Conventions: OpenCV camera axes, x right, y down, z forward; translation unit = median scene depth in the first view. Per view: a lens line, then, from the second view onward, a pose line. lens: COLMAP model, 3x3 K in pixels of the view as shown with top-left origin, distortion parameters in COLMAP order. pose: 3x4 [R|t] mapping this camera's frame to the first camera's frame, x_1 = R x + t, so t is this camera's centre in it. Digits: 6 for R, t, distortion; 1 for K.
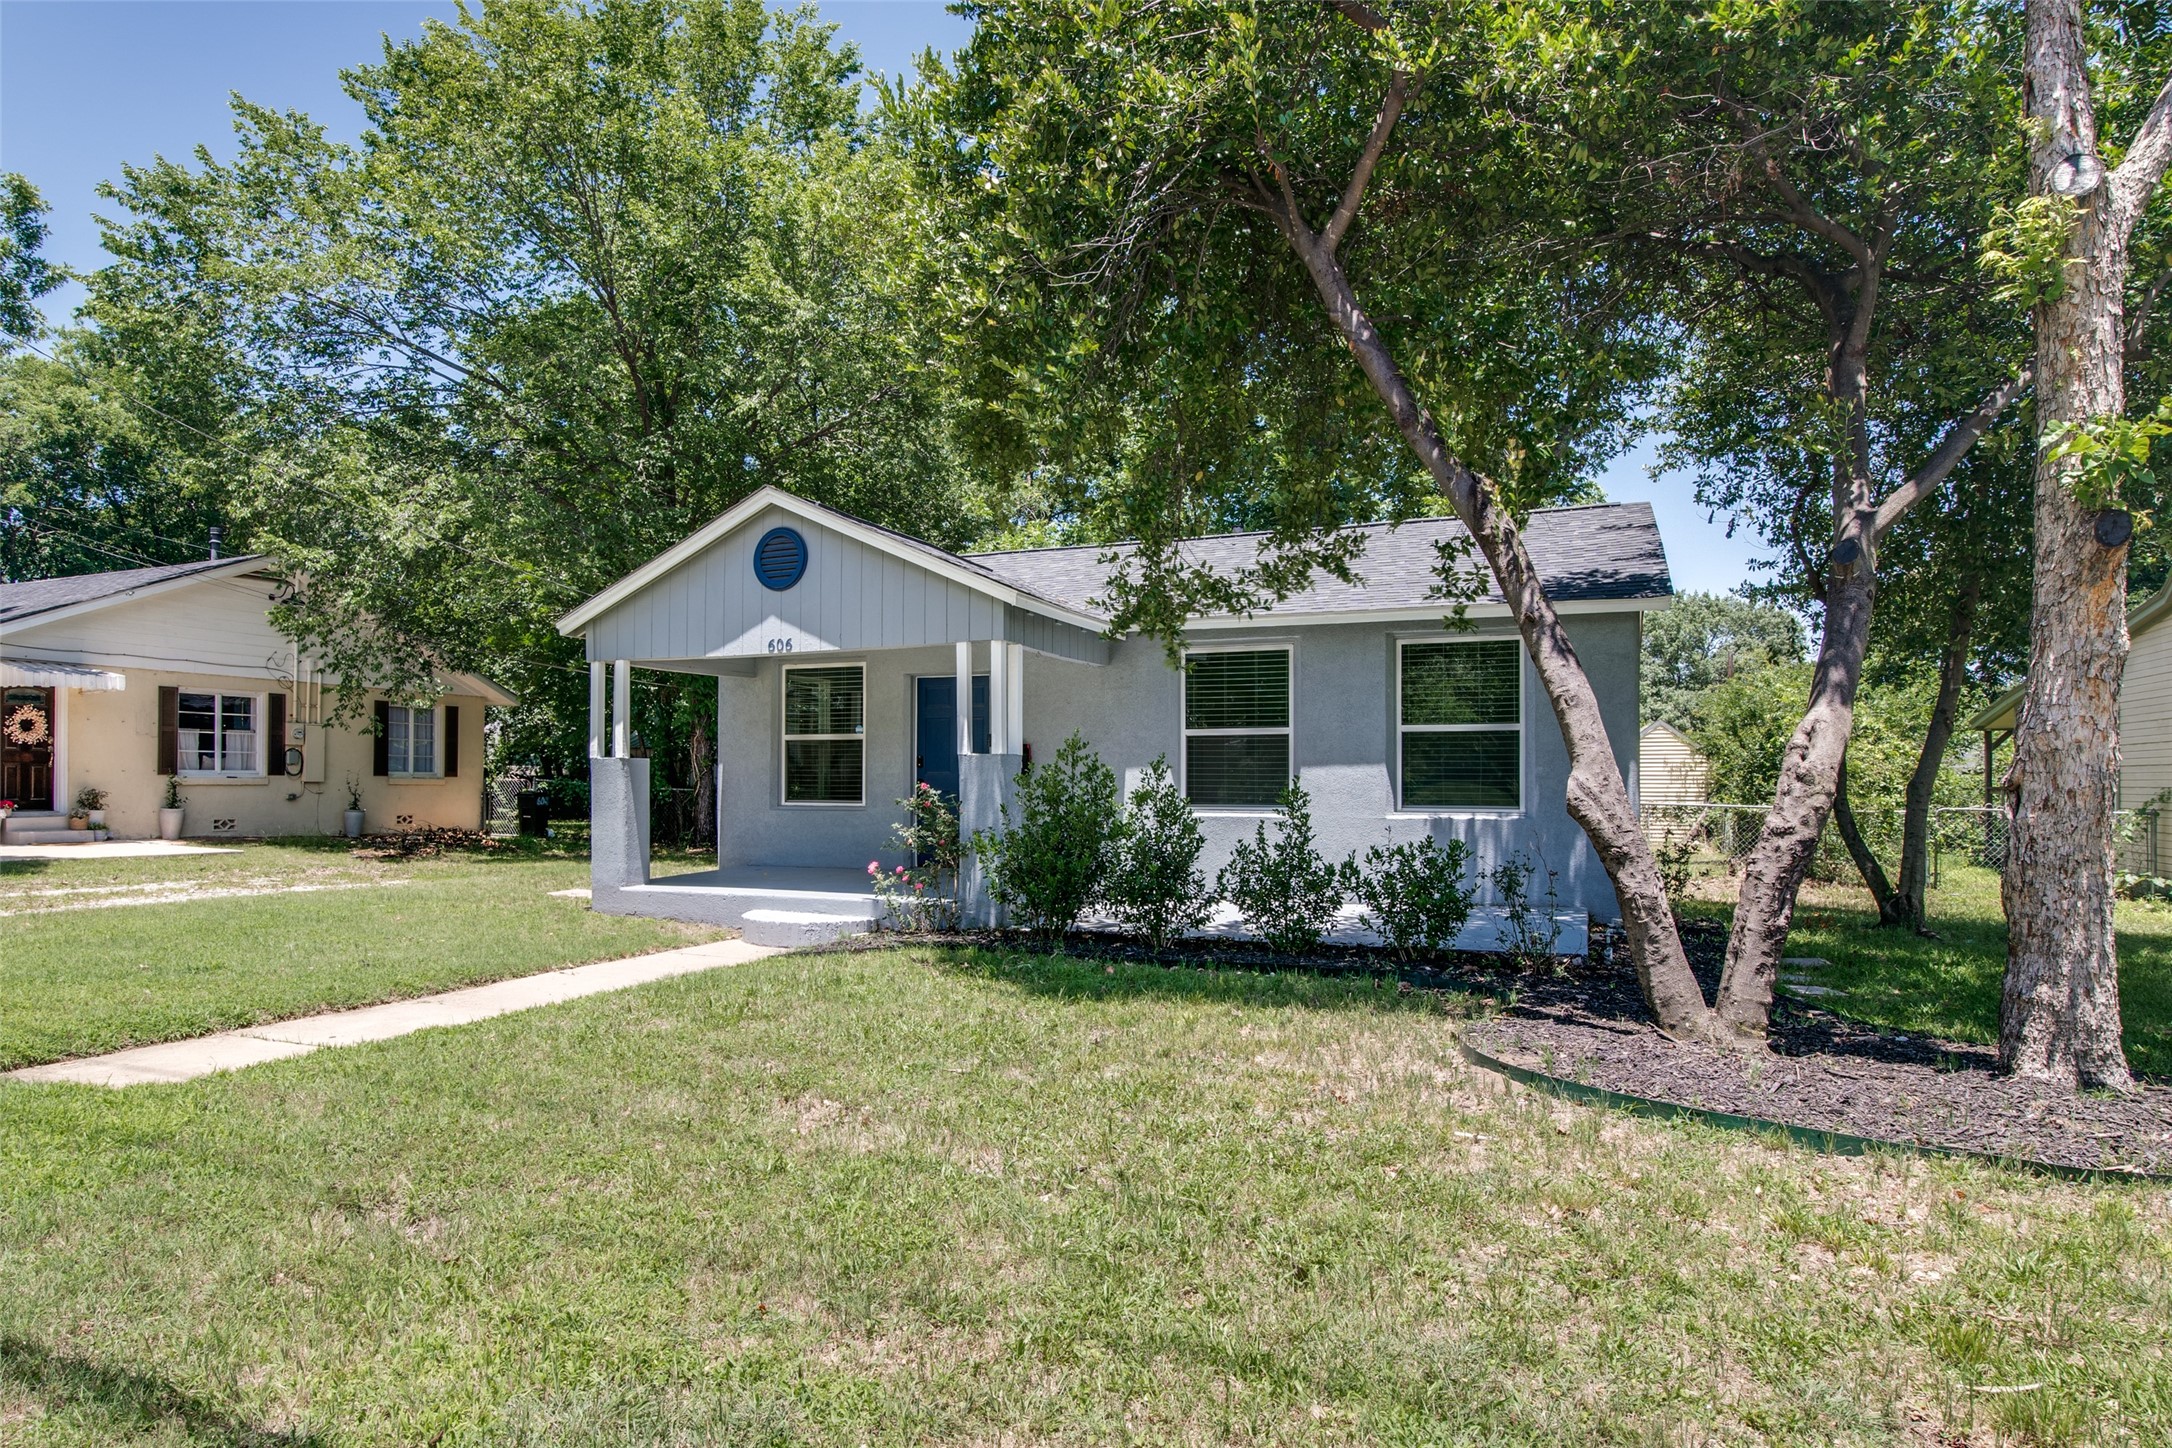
lens RADIAL K [[1118.5, 0, 1080.8], [0, 1118.5, 753.4], [0, 0, 1]] dist [-0.001292, 0.000155]
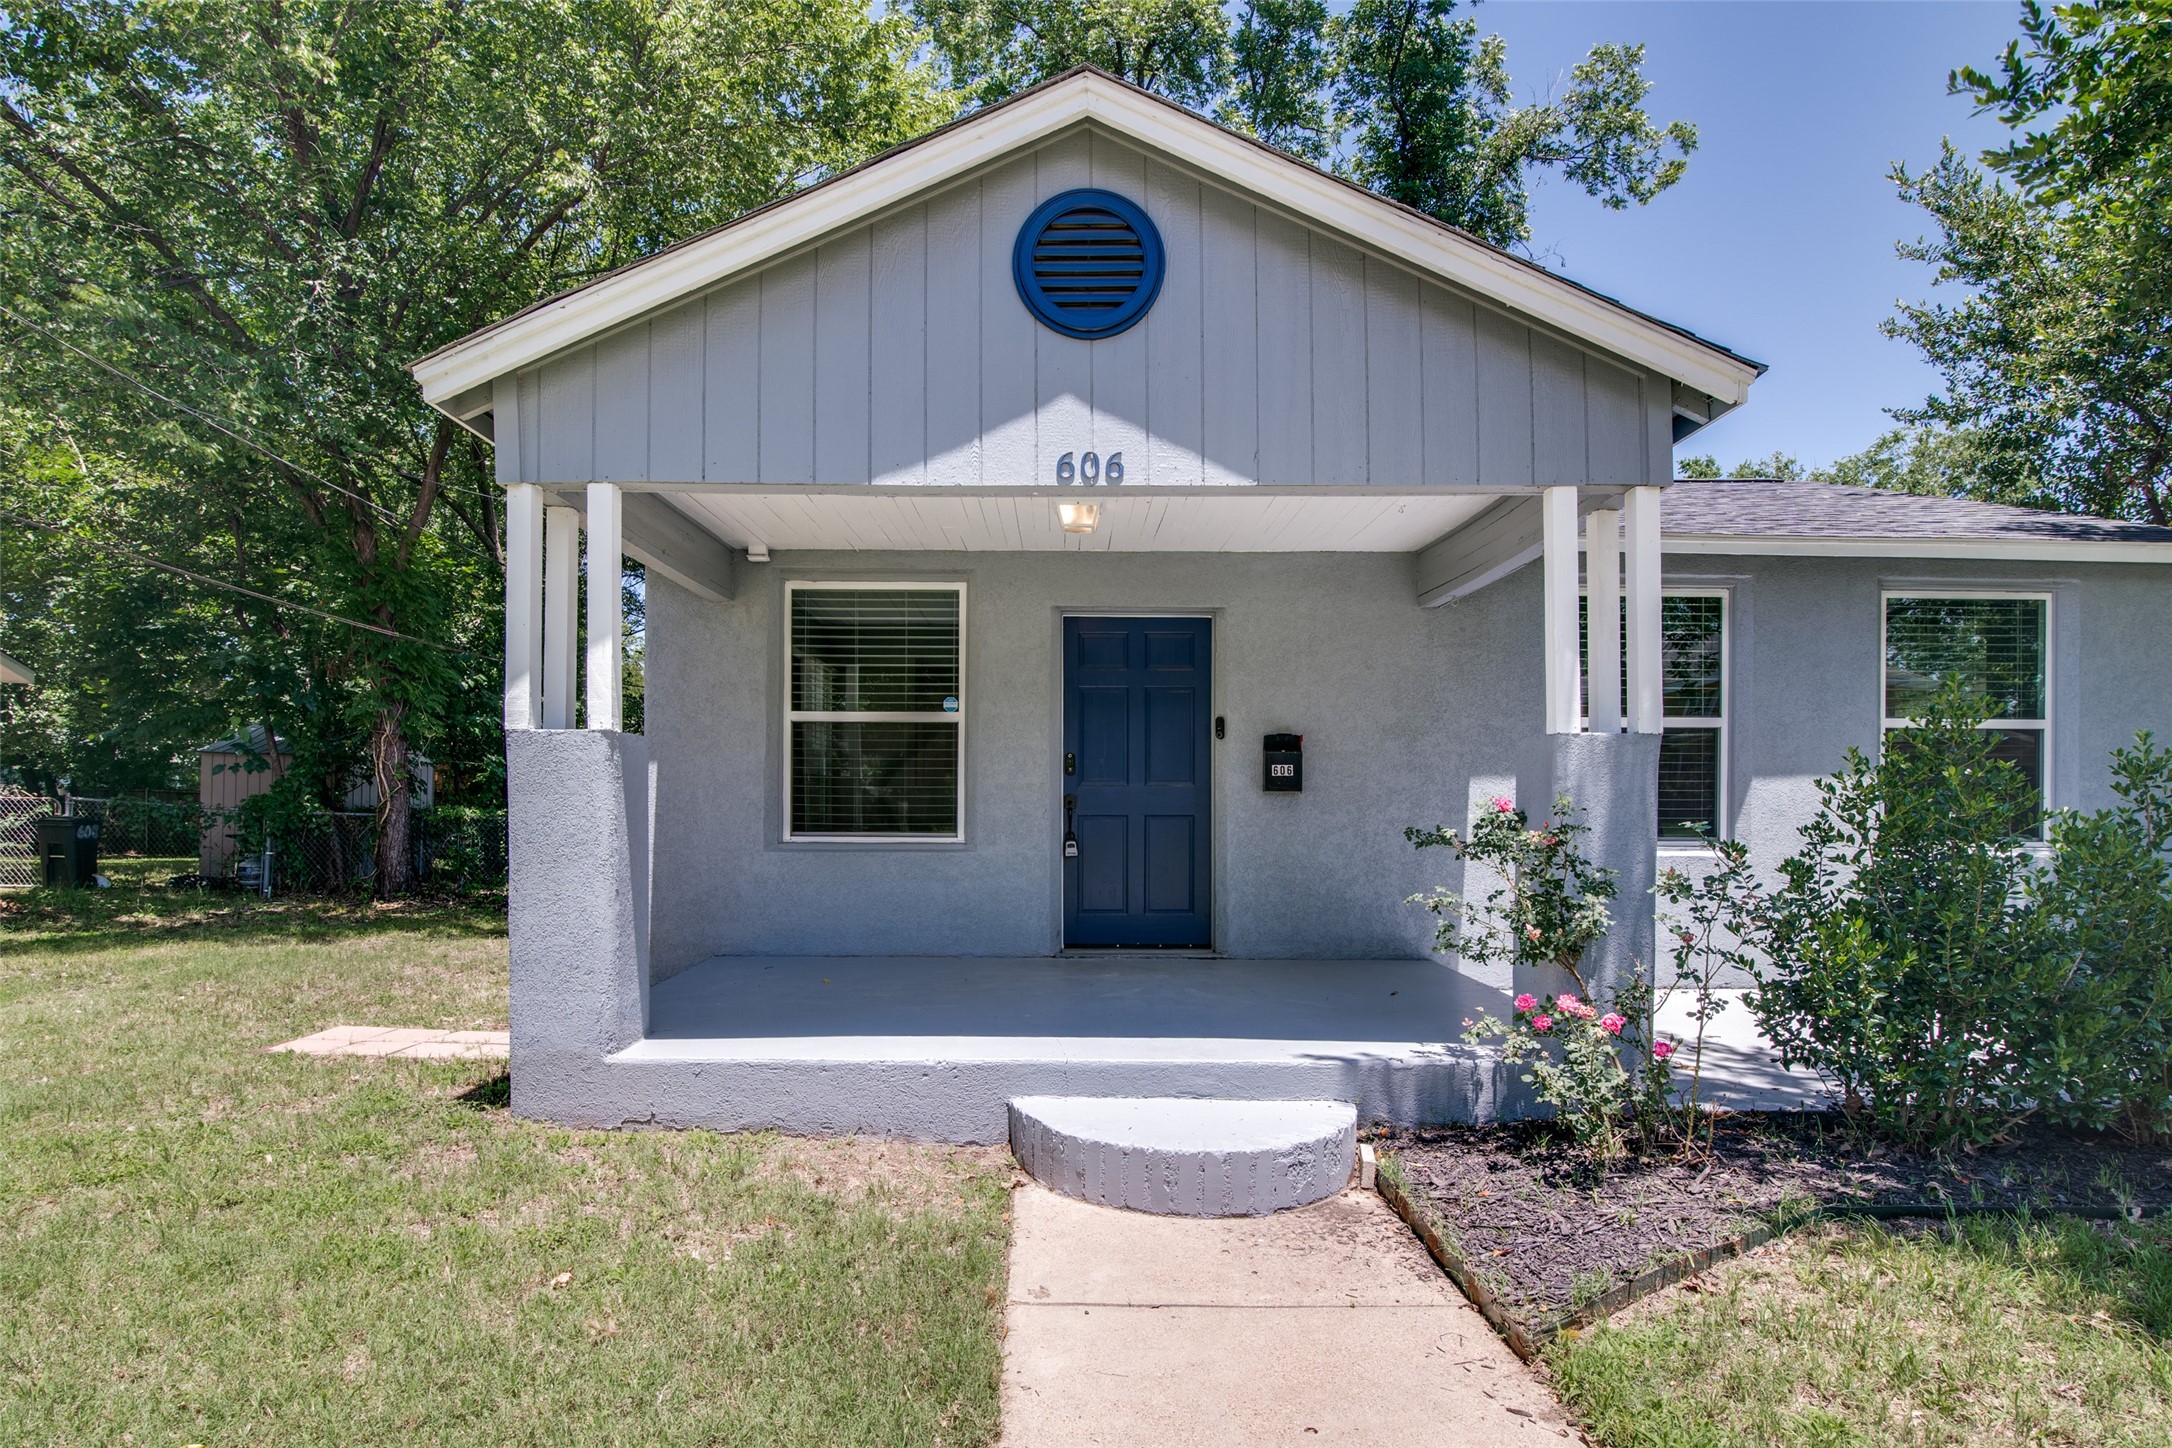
lens RADIAL K [[1023.3, 0, 1077.0], [0, 1023.3, 803.8], [0, 0, 1]] dist [-0.018915, 0.000339]
pose [[0.931931, 0.005938, 0.362588, -0.404068], [-0.012926, 0.999774, 0.016851, 0.023051], [-0.362406, -0.020391, 0.931797, 0.631115]]
